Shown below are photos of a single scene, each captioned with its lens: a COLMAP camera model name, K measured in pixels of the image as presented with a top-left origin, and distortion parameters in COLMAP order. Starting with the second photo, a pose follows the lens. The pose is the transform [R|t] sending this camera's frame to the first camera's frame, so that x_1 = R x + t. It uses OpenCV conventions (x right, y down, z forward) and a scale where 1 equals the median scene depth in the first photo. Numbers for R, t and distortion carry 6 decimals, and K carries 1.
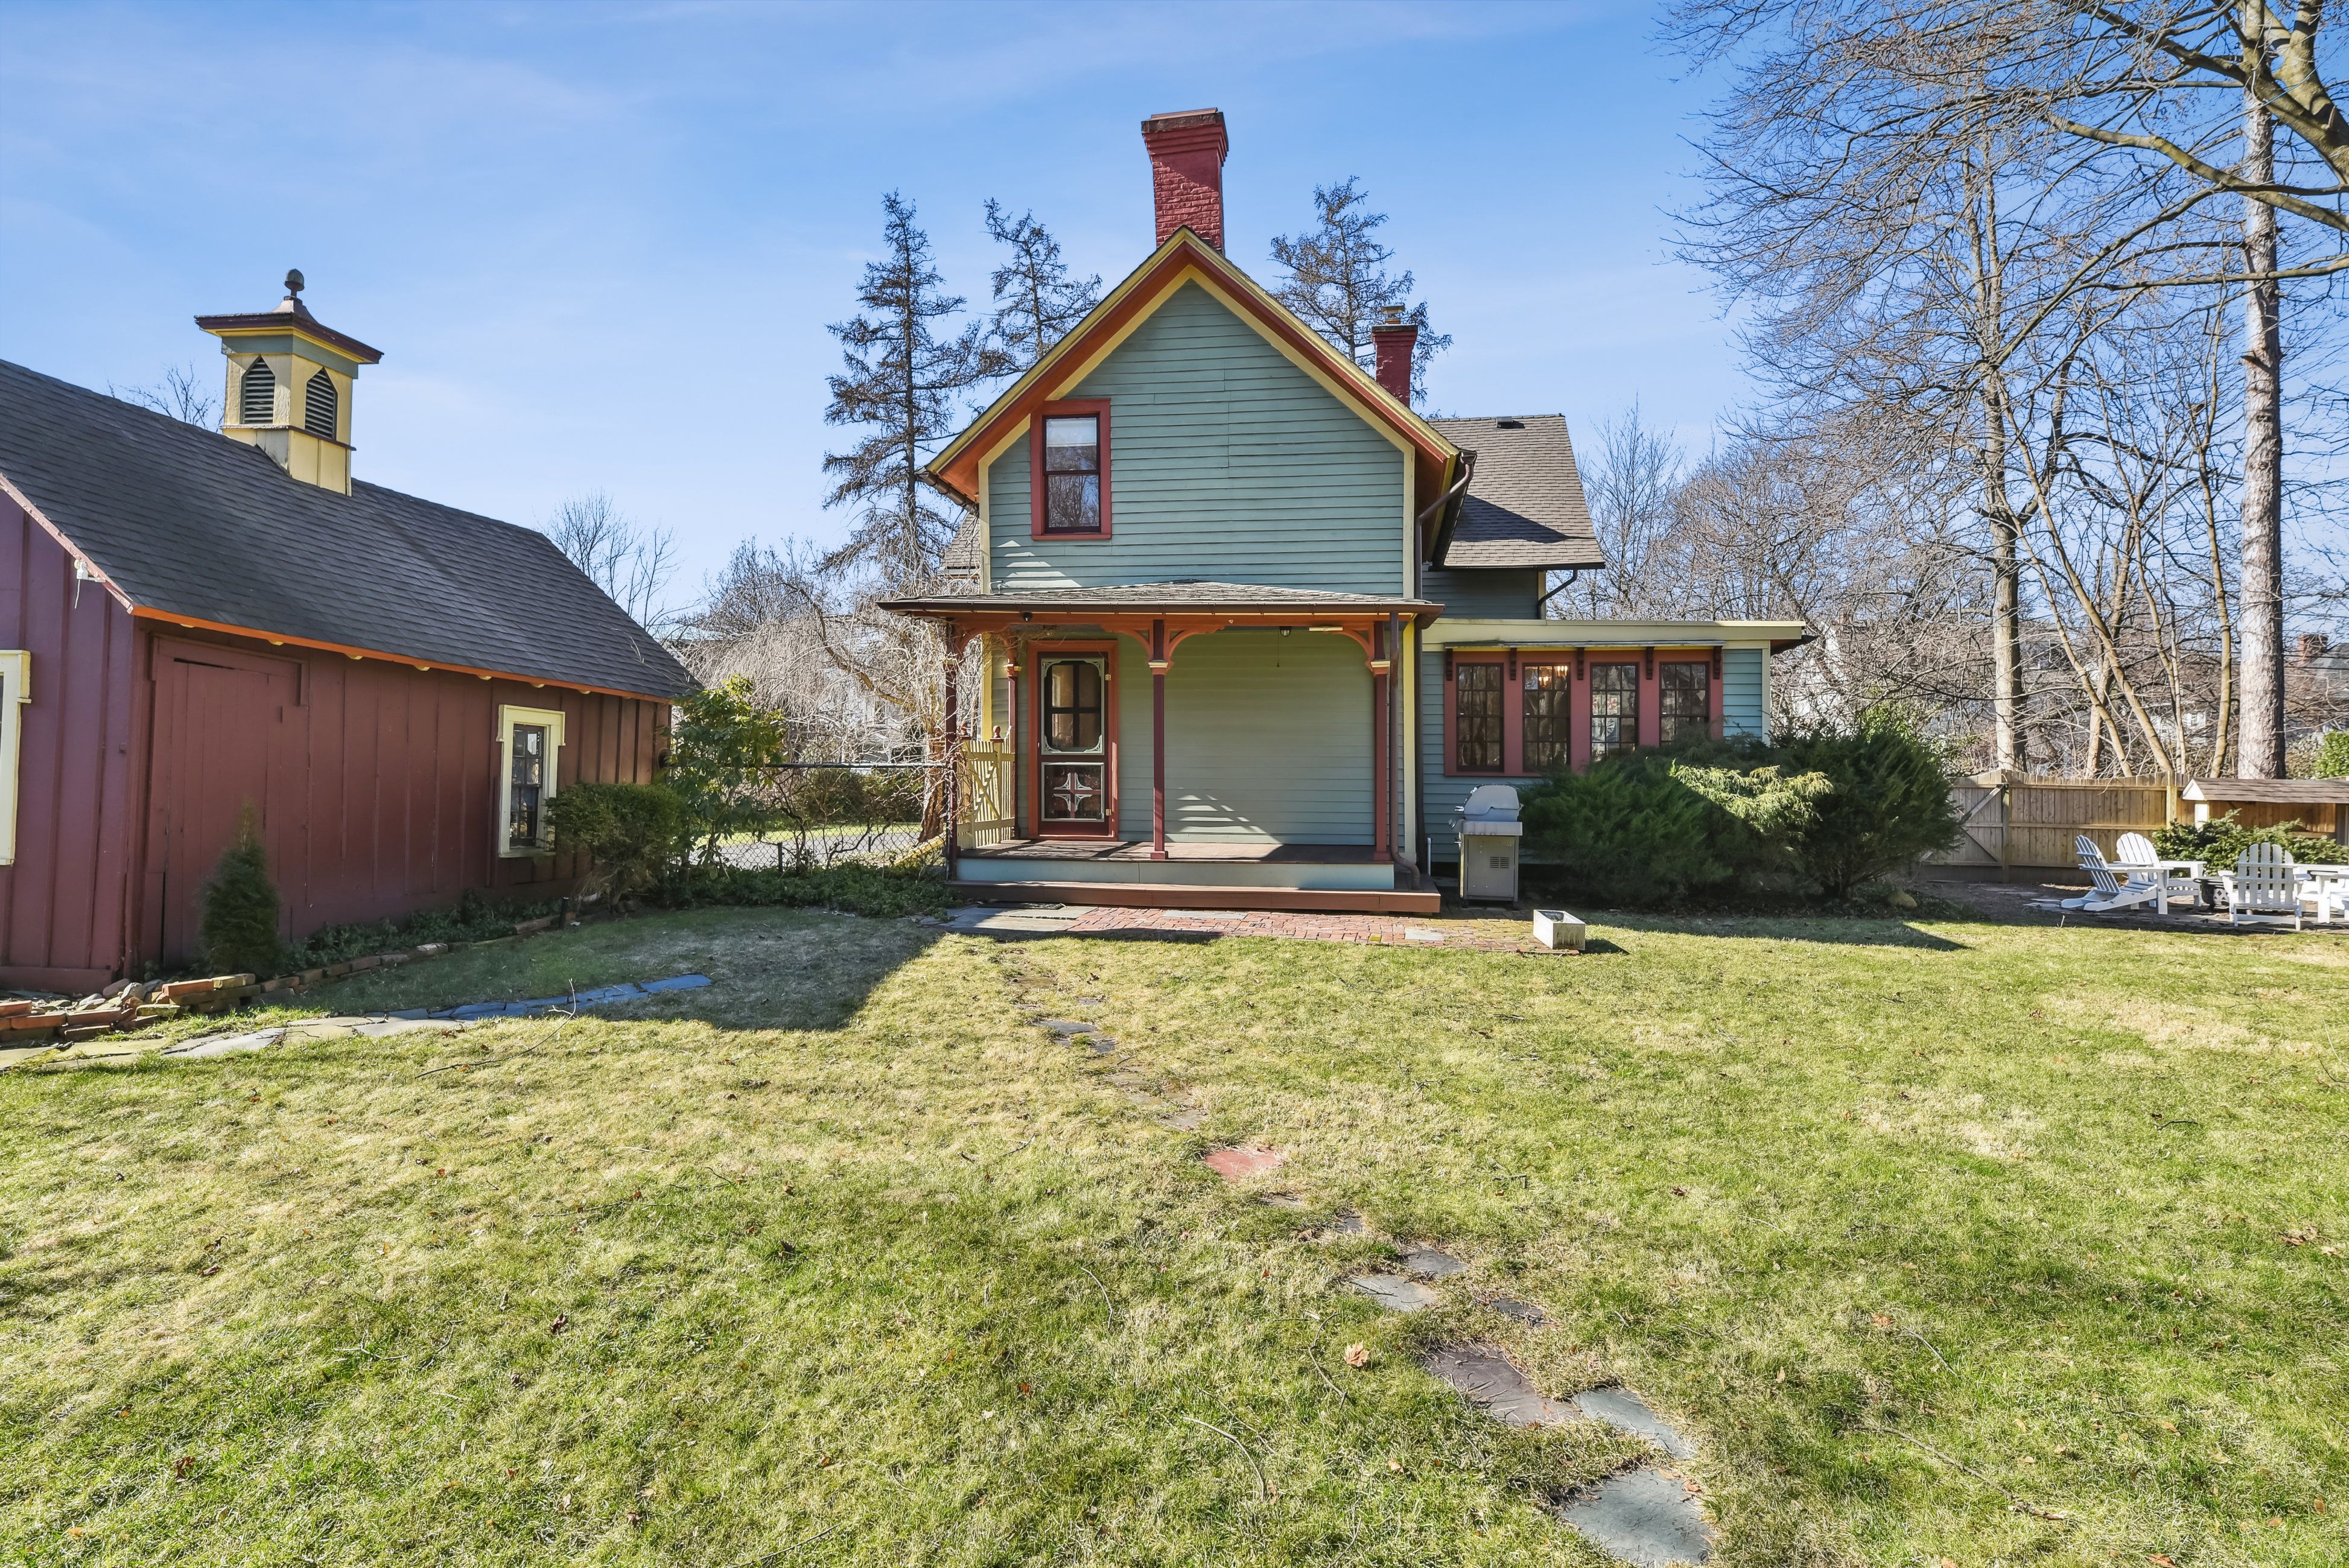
lens RADIAL K [[1252.0, 0, 1174.5], [0, 1252.0, 784.0], [0, 0, 1]] dist [-0.002910, -0.000156]
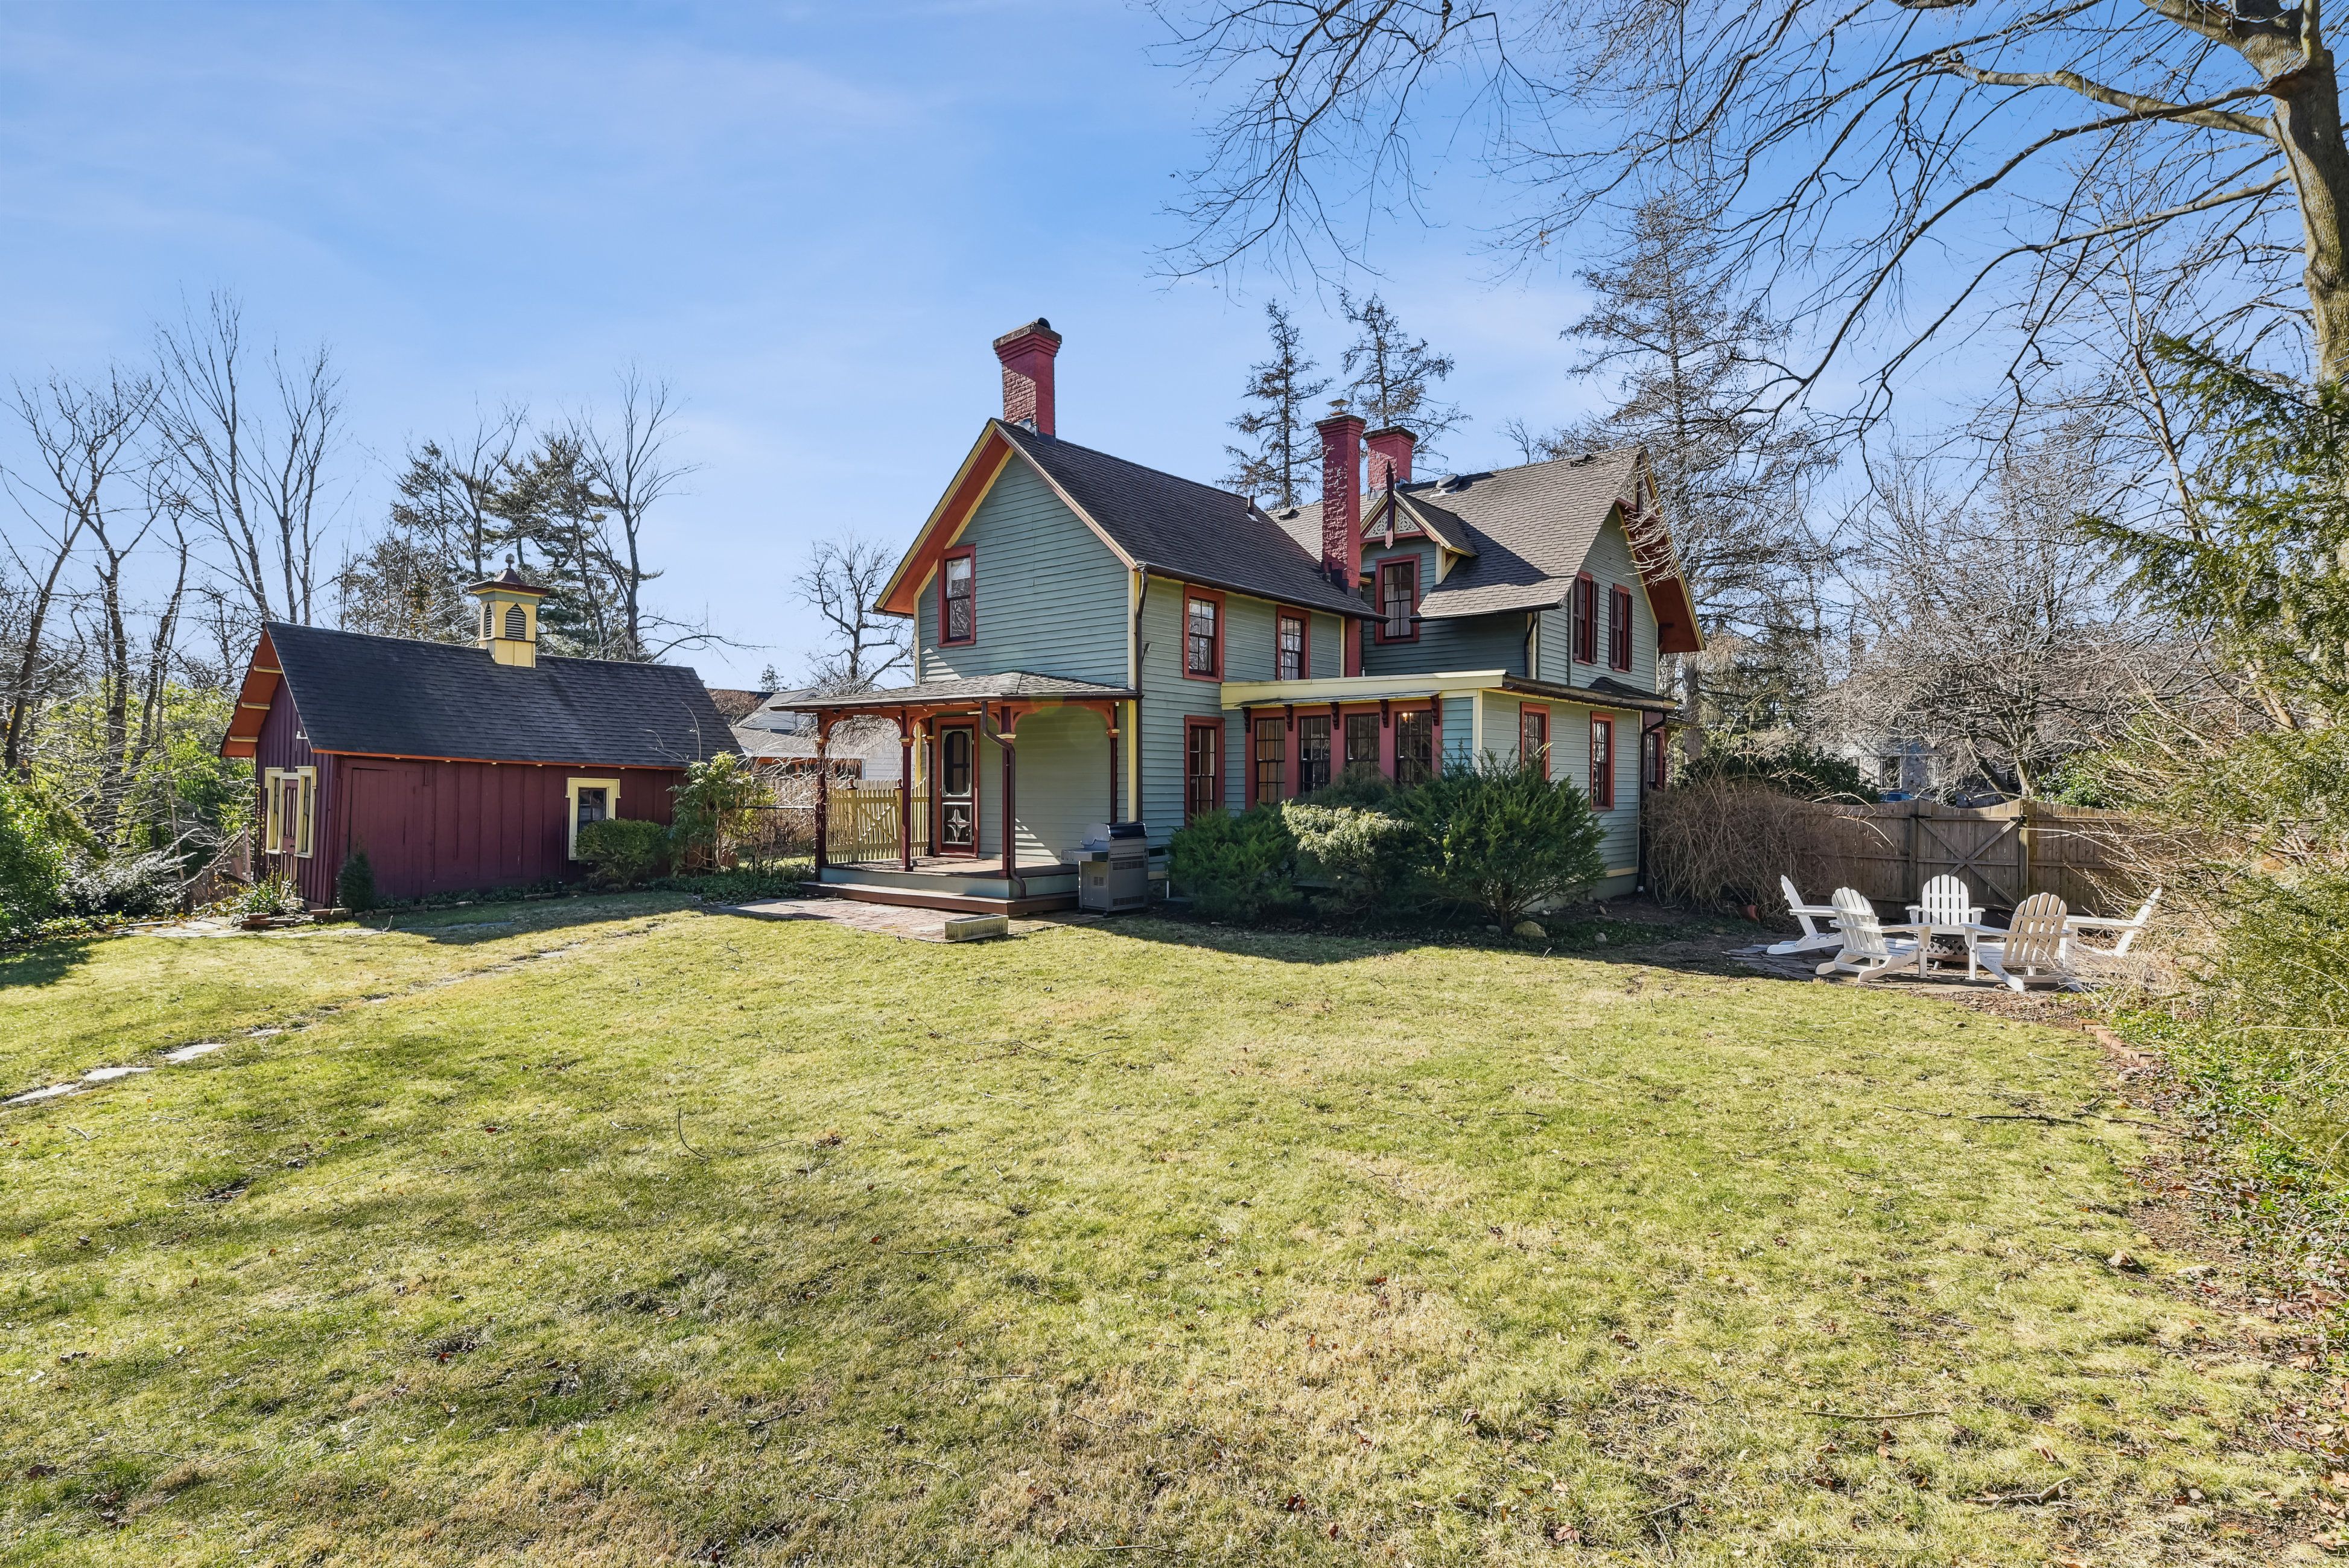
lens RADIAL K [[1245.4, 0, 1174.5], [0, 1245.4, 784.0], [0, 0, 1]] dist [0.002023, -0.000006]
pose [[0.843451, -0.010864, -0.537097, 0.873253], [0.003628, 0.999888, -0.014527, -0.017352], [0.537194, 0.010304, 0.843396, -0.055320]]
